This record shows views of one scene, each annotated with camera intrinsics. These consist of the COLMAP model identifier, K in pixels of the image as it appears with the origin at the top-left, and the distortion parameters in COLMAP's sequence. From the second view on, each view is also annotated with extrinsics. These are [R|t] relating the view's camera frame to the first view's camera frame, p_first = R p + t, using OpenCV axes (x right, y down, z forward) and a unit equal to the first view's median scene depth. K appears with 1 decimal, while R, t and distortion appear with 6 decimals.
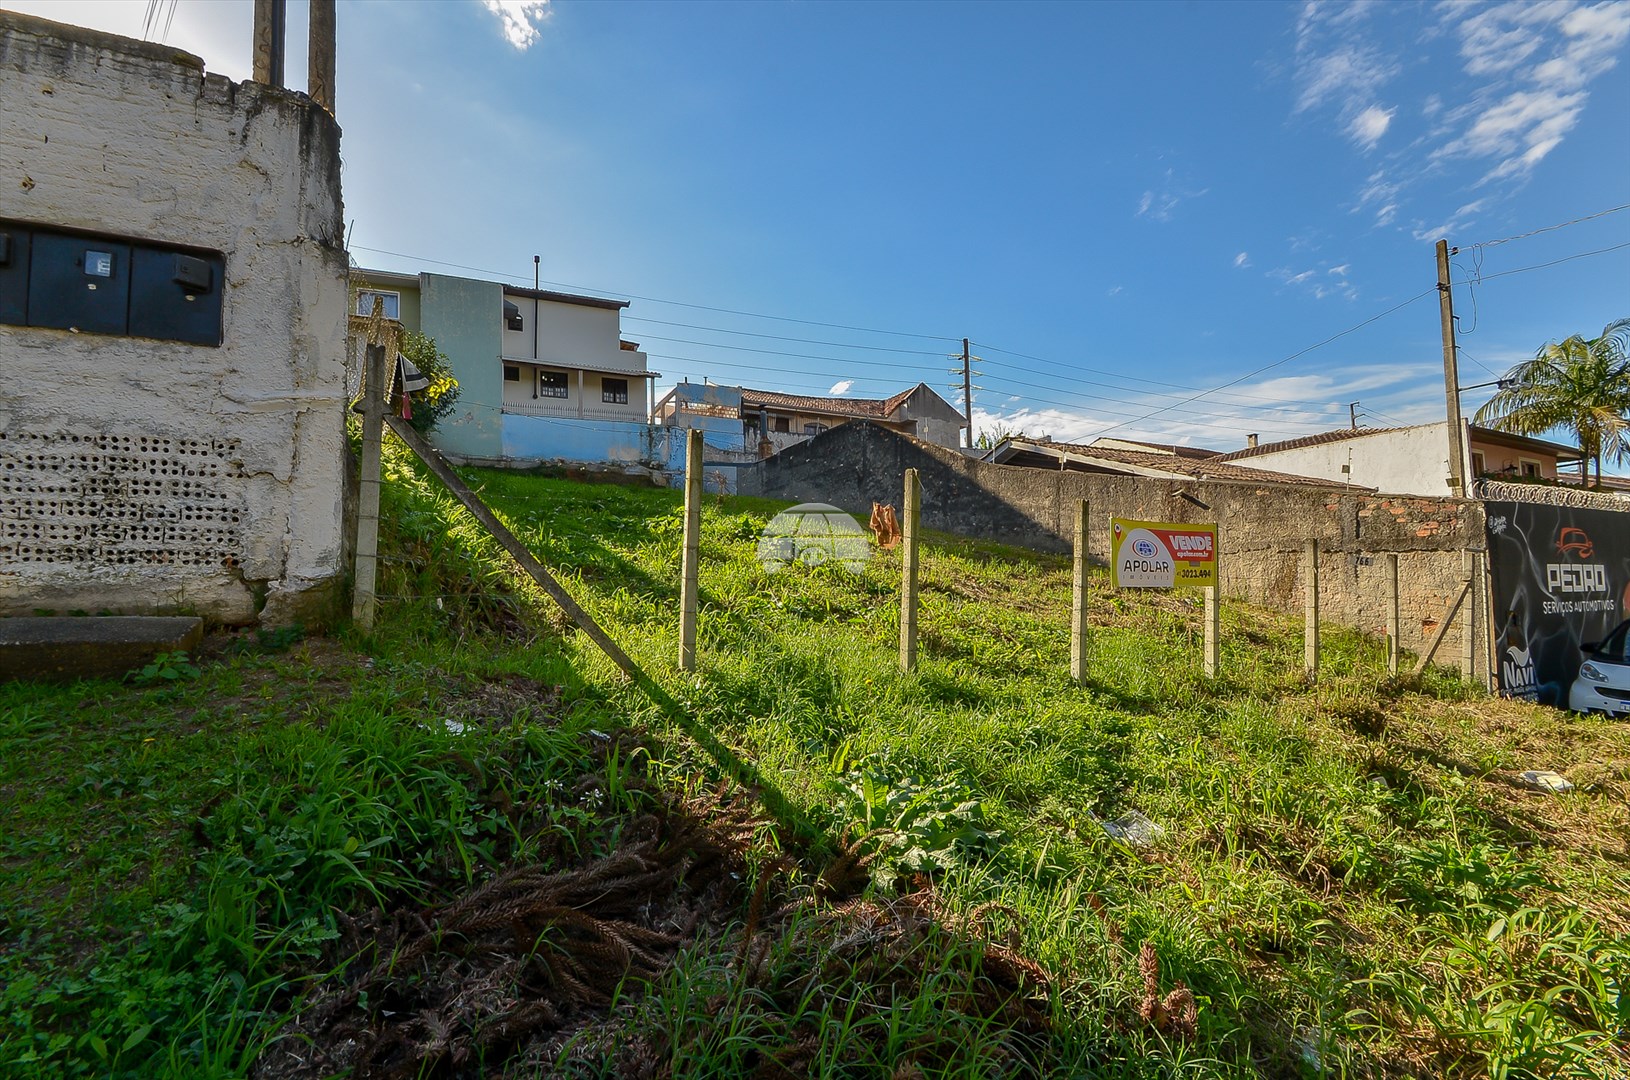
lens RADIAL K [[713.5, 0, 802.5], [0, 713.5, 556.6], [0, 0, 1]] dist [0.006471, -0.007262]
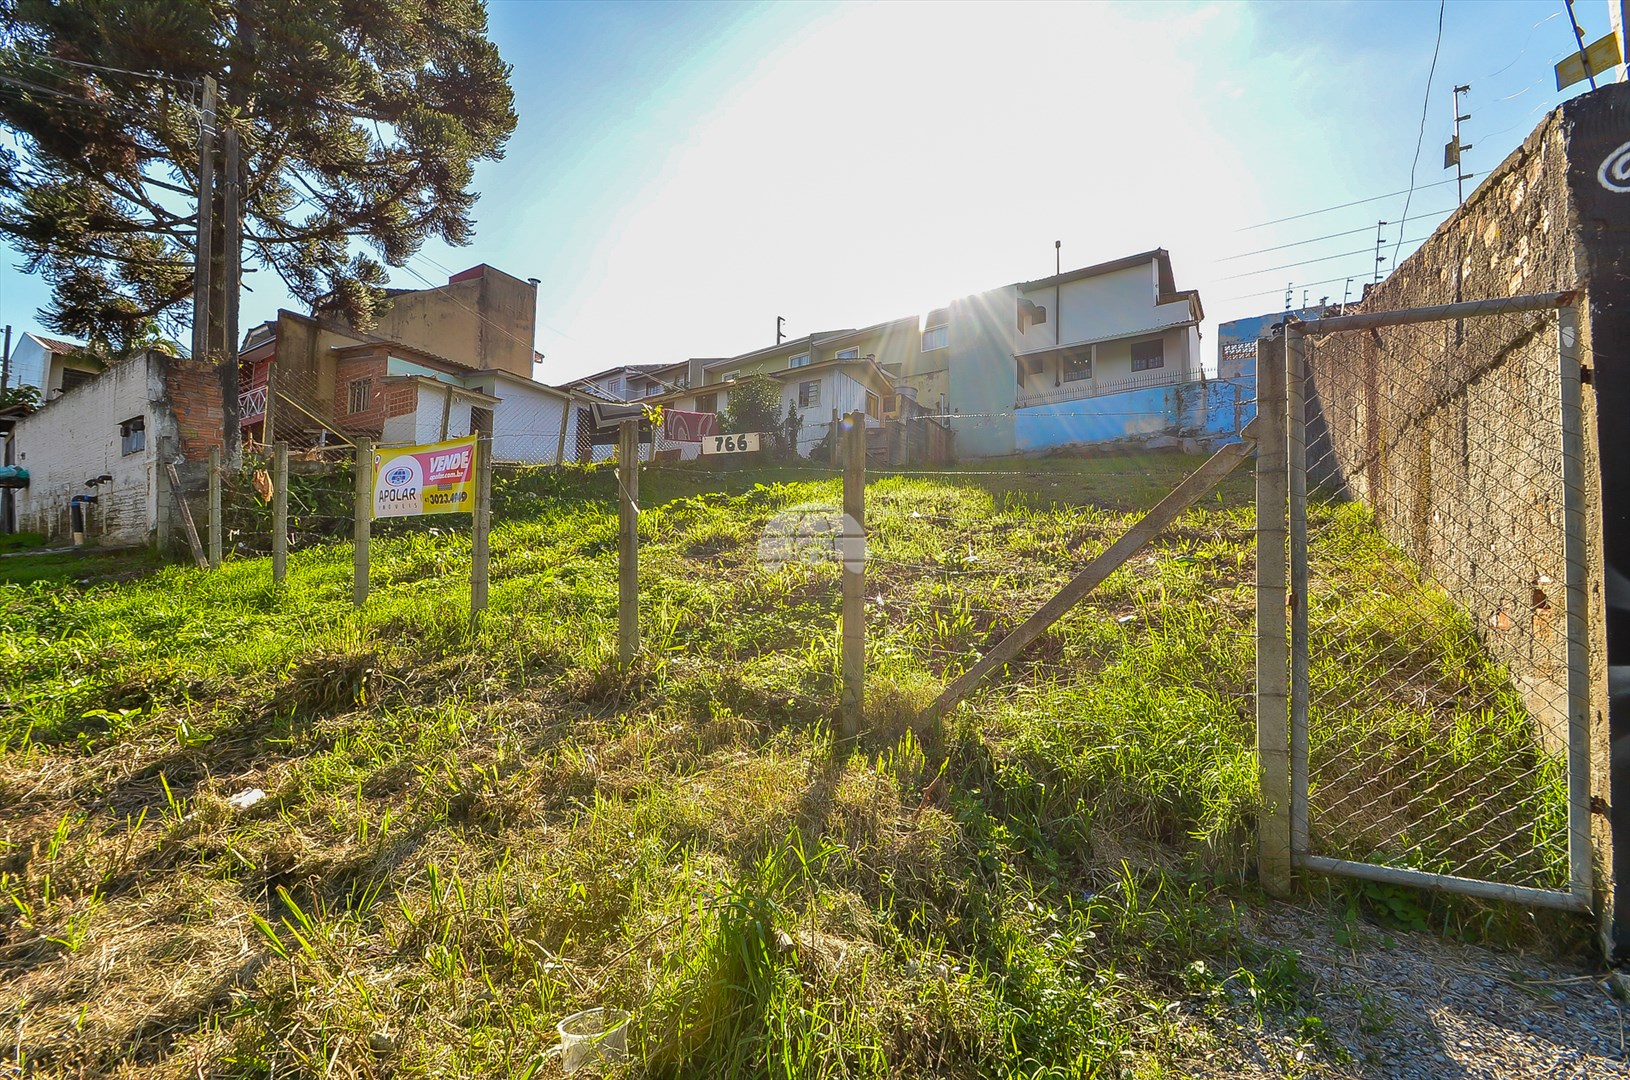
lens RADIAL K [[713.5, 0, 788.7], [0, 713.5, 560.2], [0, 0, 1]] dist [0.006471, -0.007262]
pose [[0.485795, -0.017650, -0.873895, 0.912714], [0.017765, 0.999789, -0.010317, 0.070441], [0.873892, -0.010512, 0.486006, 0.569343]]
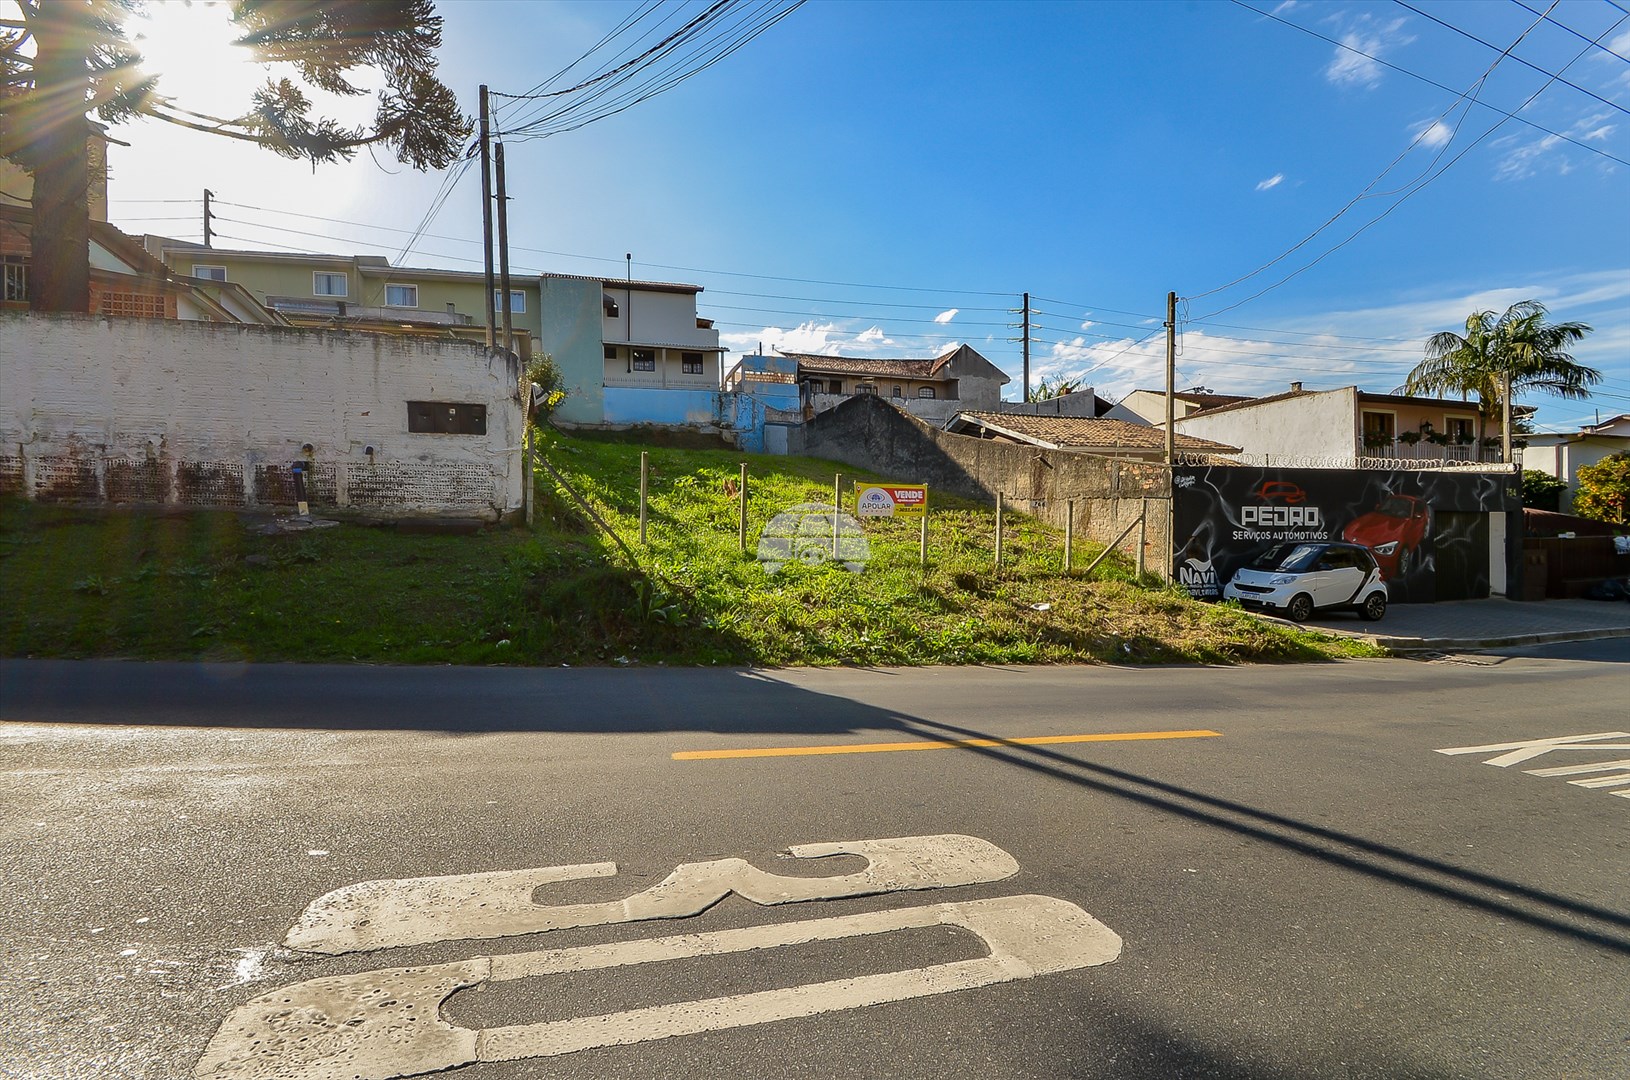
lens RADIAL K [[713.5, 0, 806.4], [0, 713.5, 560.8], [0, 0, 1]] dist [0.006471, -0.007262]
pose [[0.989821, 0.013360, -0.141688, 0.331456], [-0.001341, 0.996415, 0.084586, -0.002000], [0.142310, -0.083535, 0.986291, -0.621938]]
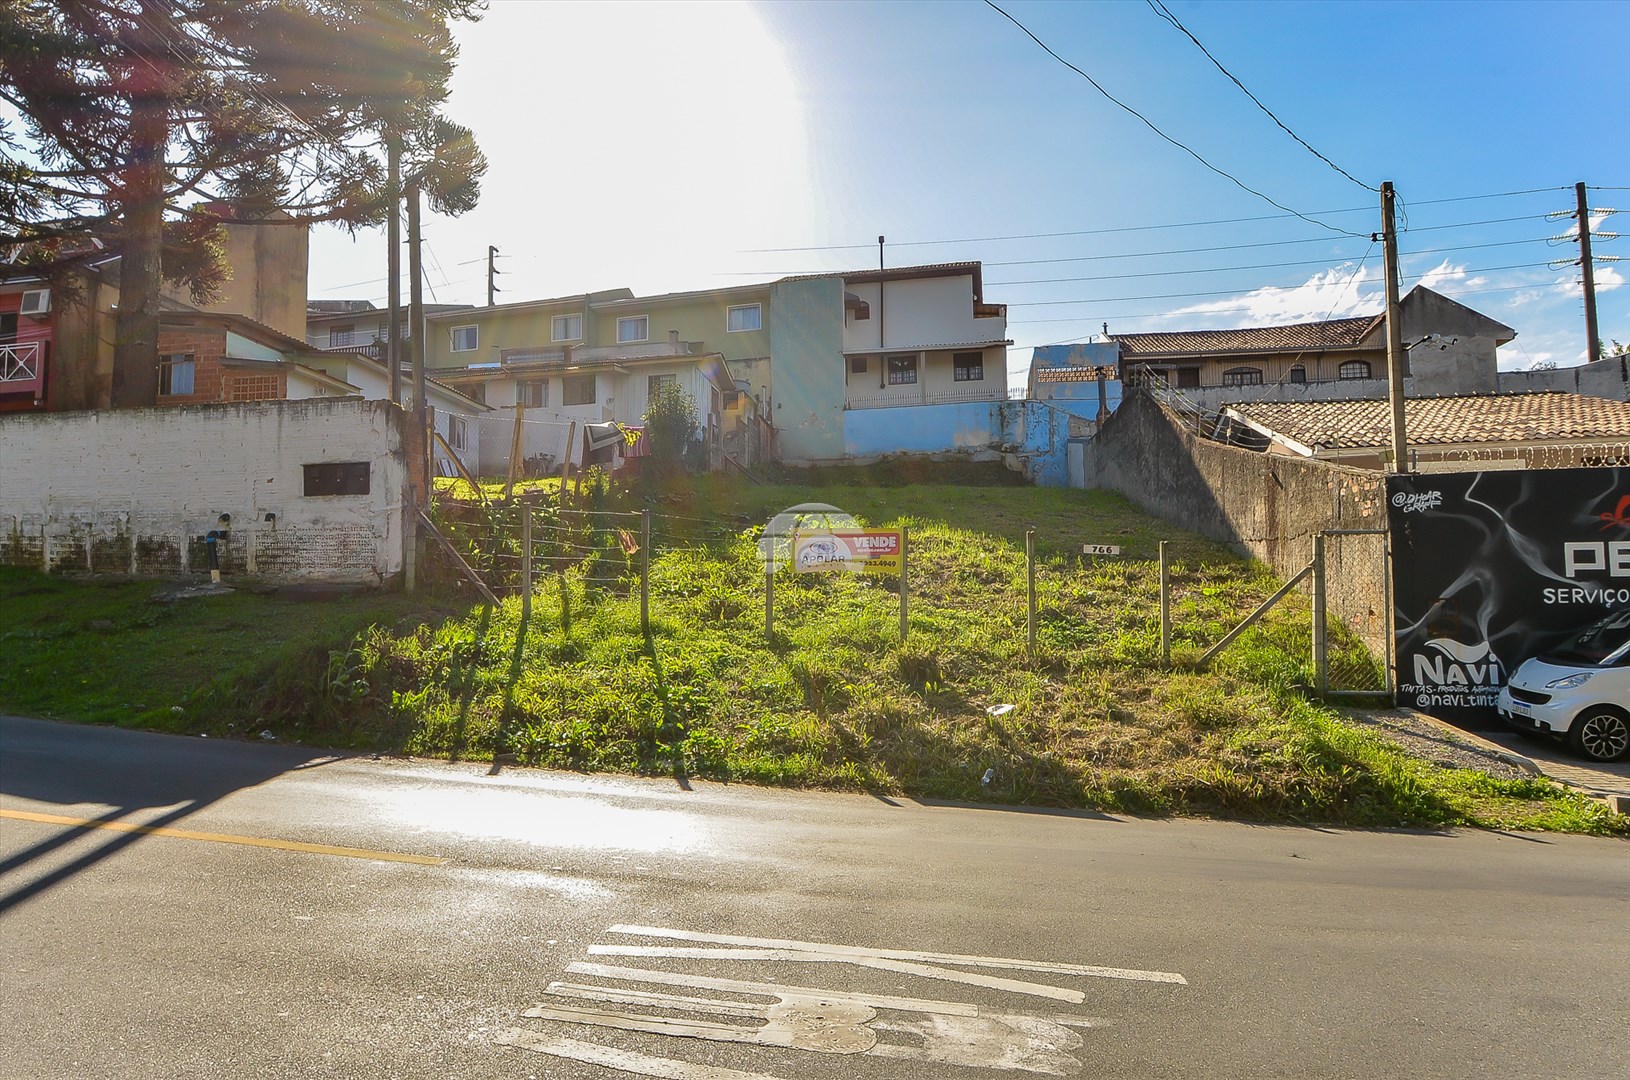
lens RADIAL K [[1026.0, 0, 815.3], [0, 1026.0, 546.0], [0, 0, 1]] dist [-0.034855, 0.002561]
pose [[0.812052, -0.029592, -0.582835, 0.985390], [0.025340, 0.999560, -0.015445, 0.010130], [0.583035, -0.002227, 0.812444, -0.422538]]
